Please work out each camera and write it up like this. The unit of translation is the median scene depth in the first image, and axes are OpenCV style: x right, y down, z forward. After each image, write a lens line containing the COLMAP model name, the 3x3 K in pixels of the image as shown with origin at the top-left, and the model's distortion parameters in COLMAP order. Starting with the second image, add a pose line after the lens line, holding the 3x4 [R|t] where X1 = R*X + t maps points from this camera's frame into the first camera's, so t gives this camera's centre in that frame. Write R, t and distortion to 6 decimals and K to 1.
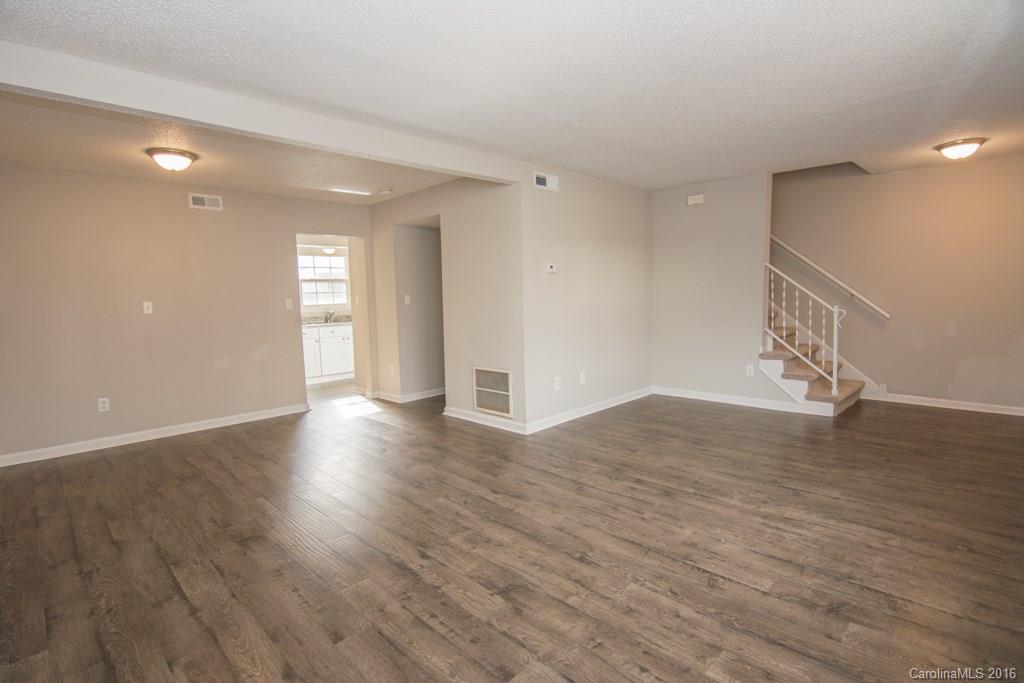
lens RADIAL K [[495.1, 0, 514.0], [0, 495.1, 346.3], [0, 0, 1]] dist [-0.006145, -0.011523]
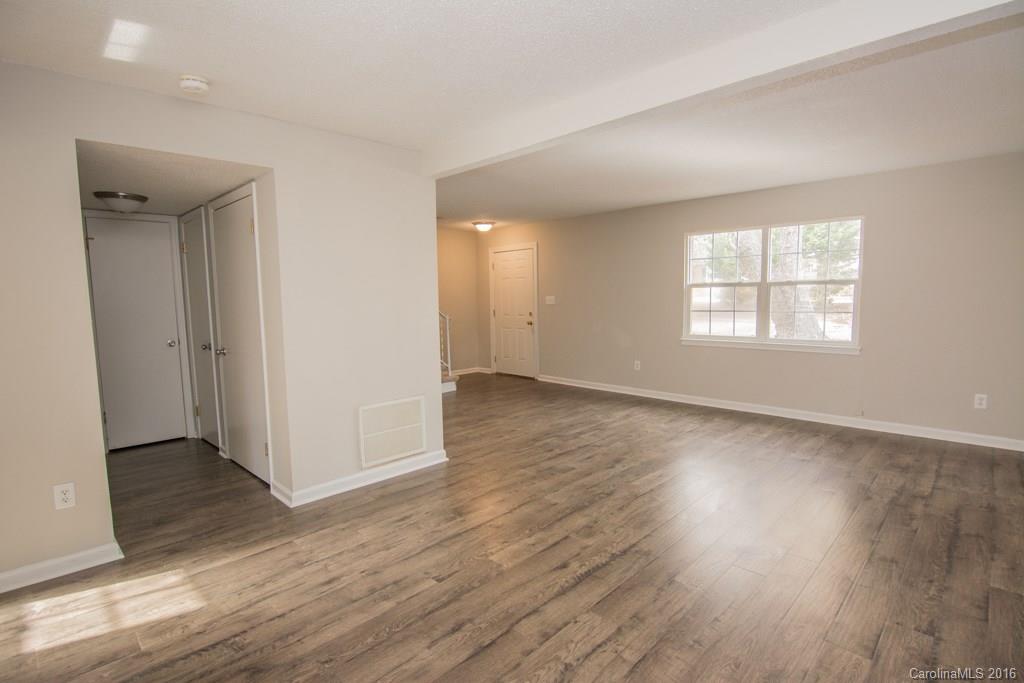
lens RADIAL K [[503.5, 0, 513.0], [0, 503.5, 311.6], [0, 0, 1]] dist [0.000006, -0.014250]
pose [[-0.007083, -0.004744, 0.999964, -1.163946], [0.119171, 0.992858, 0.005554, -0.104216], [-0.992849, 0.119206, -0.006467, 1.122666]]
